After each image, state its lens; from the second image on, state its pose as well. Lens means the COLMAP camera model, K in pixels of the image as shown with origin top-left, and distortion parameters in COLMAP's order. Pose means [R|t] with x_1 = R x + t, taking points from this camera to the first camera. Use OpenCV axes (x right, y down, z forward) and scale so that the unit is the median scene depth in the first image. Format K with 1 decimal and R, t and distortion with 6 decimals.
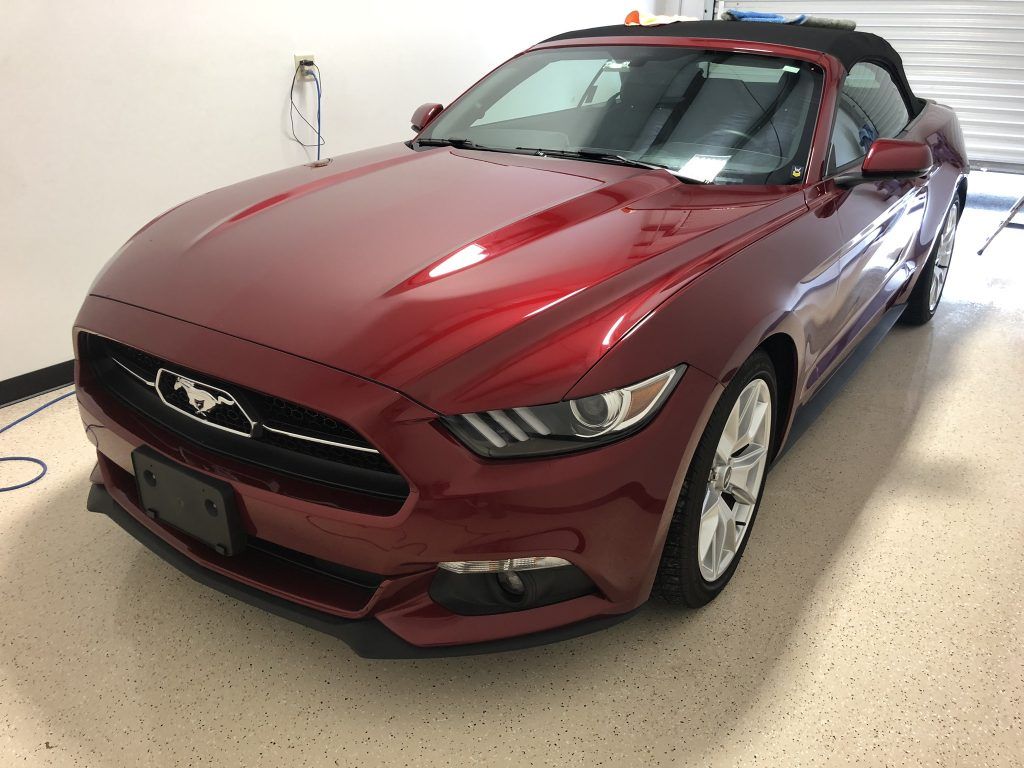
lens RADIAL K [[808.4, 0, 511.9], [0, 808.4, 379.4], [0, 0, 1]] dist [-0.000812, 0.007918]
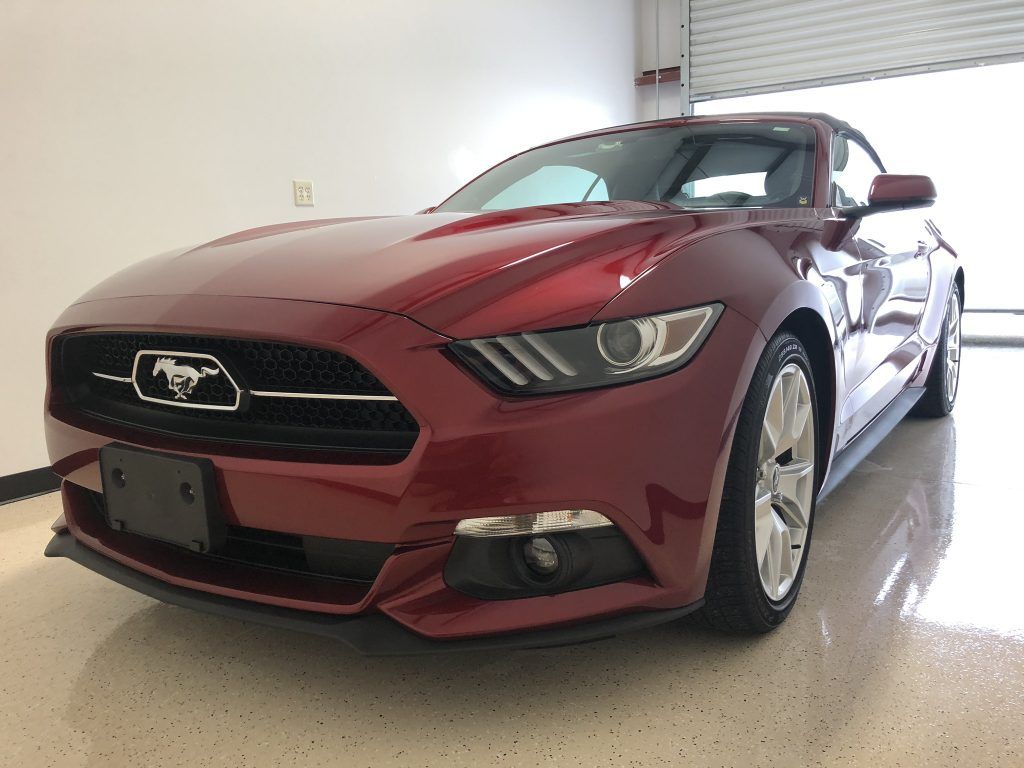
lens RADIAL K [[811.8, 0, 508.9], [0, 811.8, 386.7], [0, 0, 1]] dist [0.000032, -0.000368]
pose [[0.999080, -0.042236, 0.007408, -0.026797], [0.042780, 0.969919, -0.239638, 0.223473], [0.002936, 0.239734, 0.970834, 0.113894]]
